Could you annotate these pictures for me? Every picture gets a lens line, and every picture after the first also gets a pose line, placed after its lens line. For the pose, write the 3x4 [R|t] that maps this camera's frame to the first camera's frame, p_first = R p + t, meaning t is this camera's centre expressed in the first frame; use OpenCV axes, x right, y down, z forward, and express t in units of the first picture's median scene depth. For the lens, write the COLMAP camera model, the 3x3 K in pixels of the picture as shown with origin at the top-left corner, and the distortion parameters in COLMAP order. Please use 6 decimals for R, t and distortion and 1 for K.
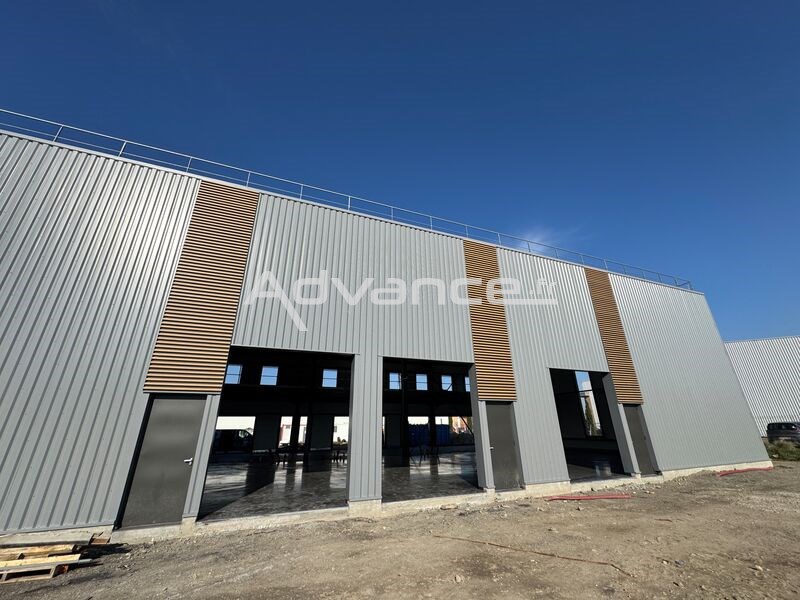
lens RADIAL K [[296.3, 0, 402.4], [0, 296.3, 312.0], [0, 0, 1]] dist [-0.008580, 0.000120]
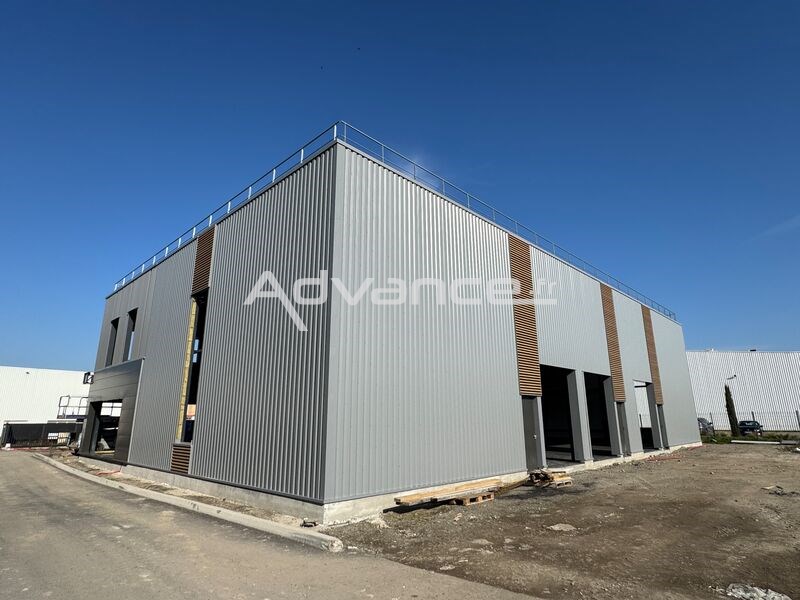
lens RADIAL K [[460.7, 0, 387.9], [0, 460.7, 309.9], [0, 0, 1]] dist [-0.004182, 0.001032]
pose [[0.909306, 0.101776, 0.403490, -0.732214], [-0.154401, 0.982932, 0.100024, -0.087588], [-0.386424, -0.153251, 0.909500, -0.252147]]
